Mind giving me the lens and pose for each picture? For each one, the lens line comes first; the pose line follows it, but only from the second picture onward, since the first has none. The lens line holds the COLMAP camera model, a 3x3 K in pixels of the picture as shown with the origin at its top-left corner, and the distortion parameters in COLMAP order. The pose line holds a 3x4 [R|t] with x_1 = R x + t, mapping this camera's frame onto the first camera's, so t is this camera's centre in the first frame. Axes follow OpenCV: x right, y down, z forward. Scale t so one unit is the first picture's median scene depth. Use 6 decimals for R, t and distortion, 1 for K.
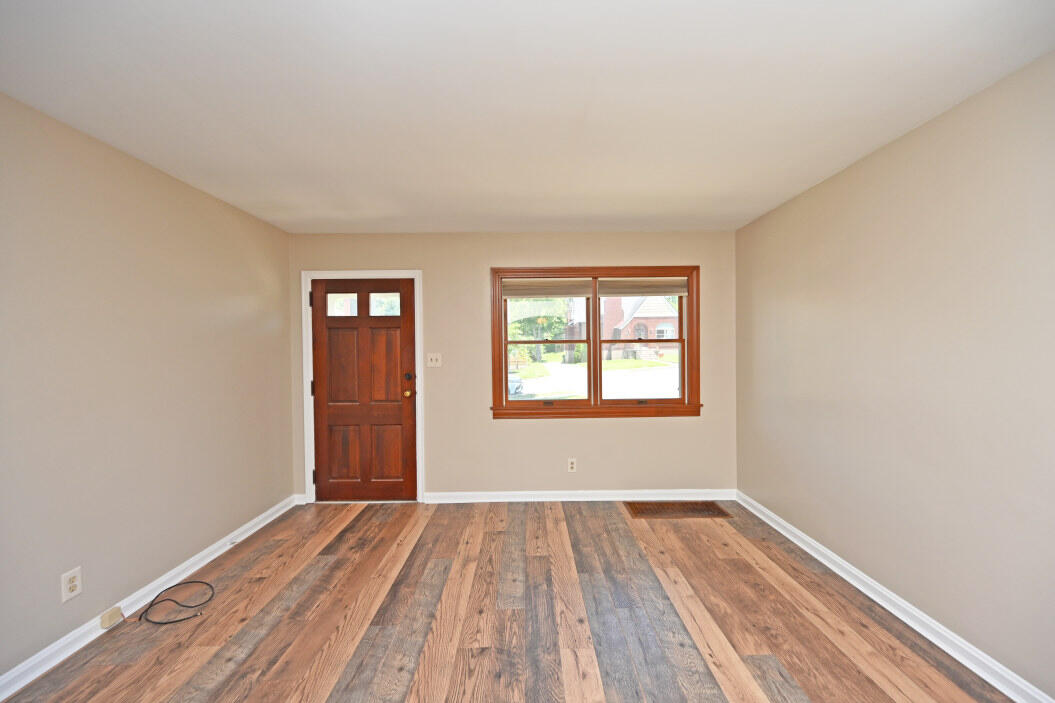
lens RADIAL K [[411.2, 0, 534.2], [0, 411.2, 355.3], [0, 0, 1]] dist [0.000096, 0.000051]
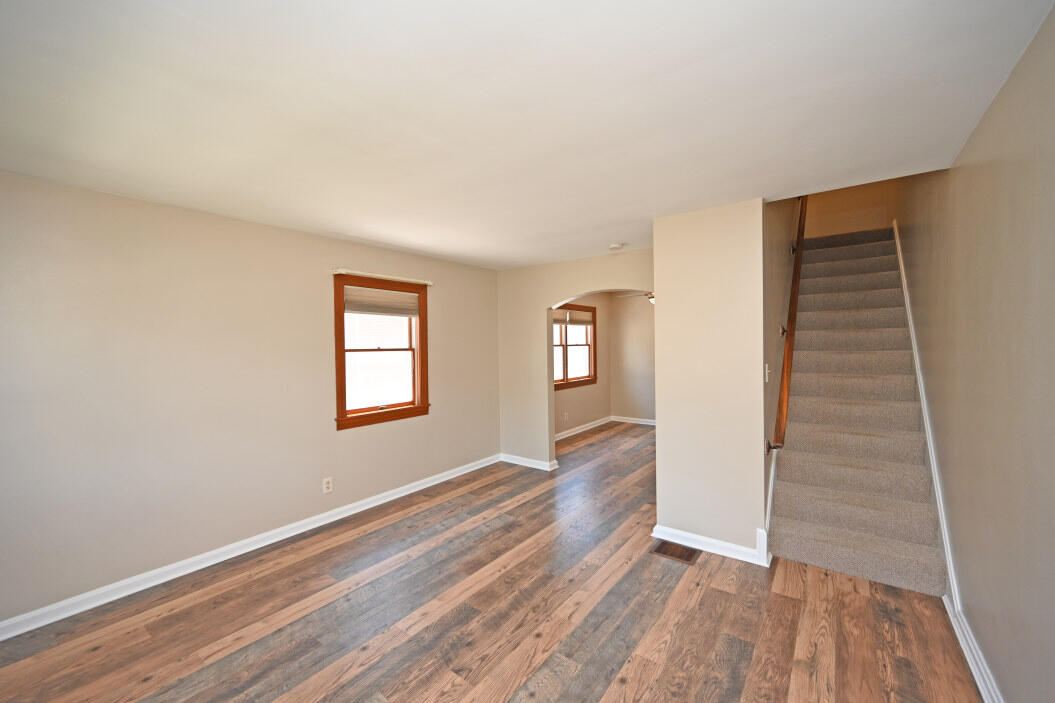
lens RADIAL K [[417.3, 0, 530.3], [0, 417.3, 352.7], [0, 0, 1]] dist [0.001740, 0.000016]
pose [[-0.793955, 0.013473, 0.607827, -0.594191], [0.034754, 0.999125, 0.023249, -0.044458], [-0.606982, 0.039583, -0.793729, 1.118396]]
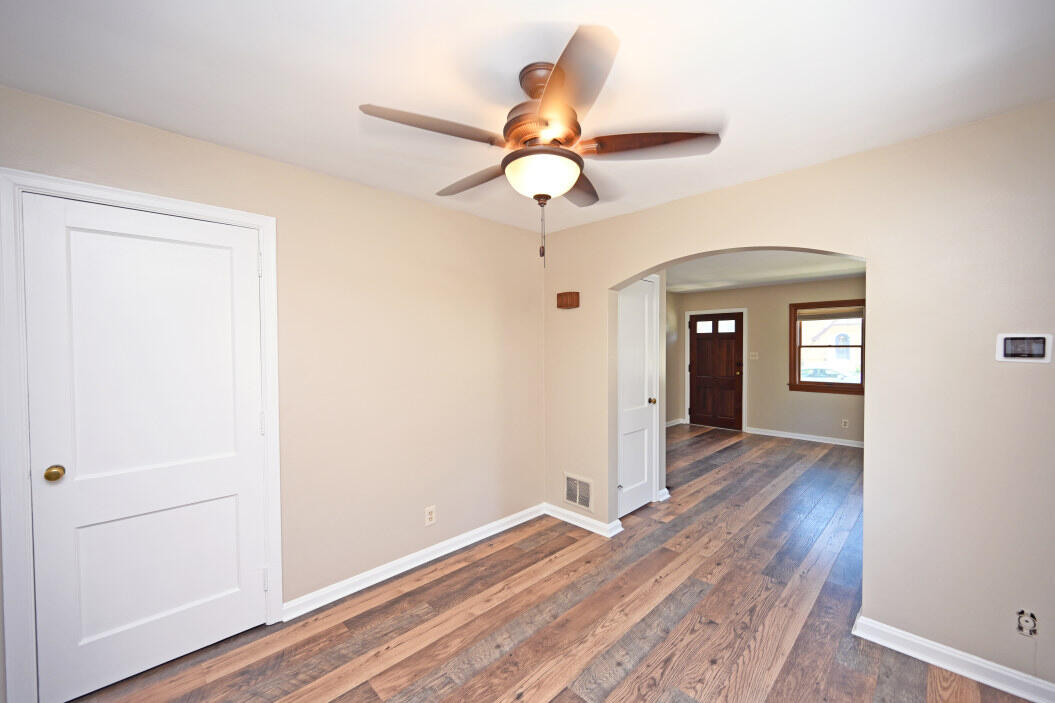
lens RADIAL K [[417.3, 0, 530.3], [0, 417.3, 352.7], [0, 0, 1]] dist [0.001740, 0.000016]
pose [[0.690258, 0.019887, -0.723290, 0.553497], [-0.013196, 0.999802, 0.014897, -0.023132], [0.723443, -0.000738, 0.690383, -1.340395]]
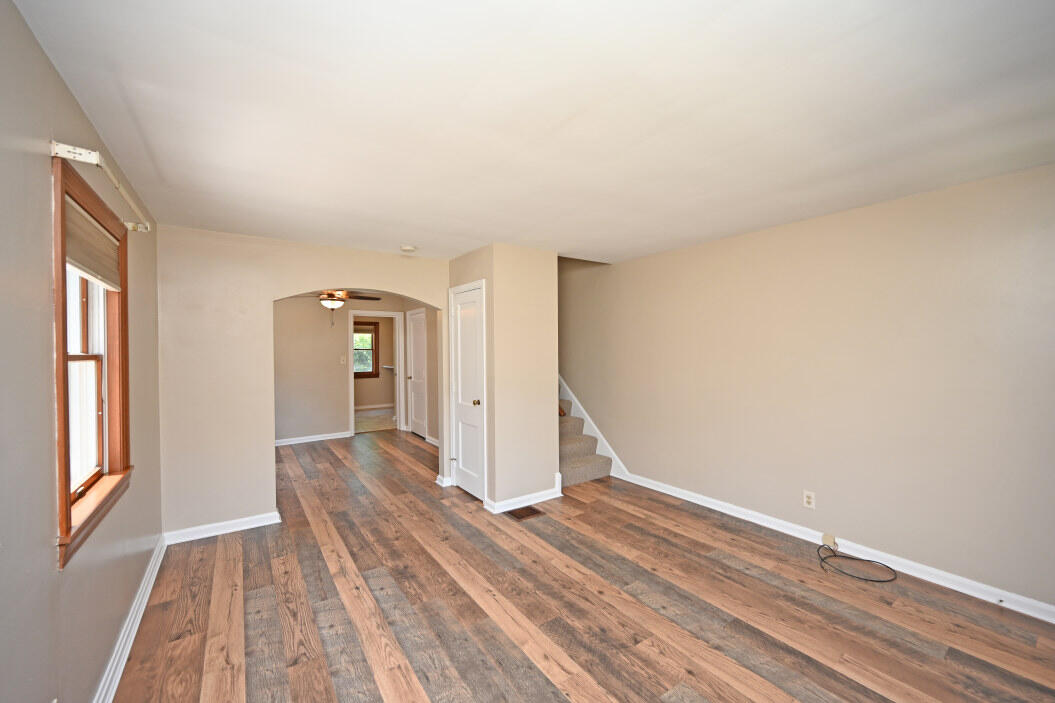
lens RADIAL K [[410.4, 0, 525.2], [0, 410.4, 366.8], [0, 0, 1]] dist [0.002102, 0.000122]
pose [[-0.831751, 0.043298, -0.553457, 0.468997], [0.008925, 0.997868, 0.064653, -0.058699], [0.555077, 0.048836, -0.830364, 1.150288]]
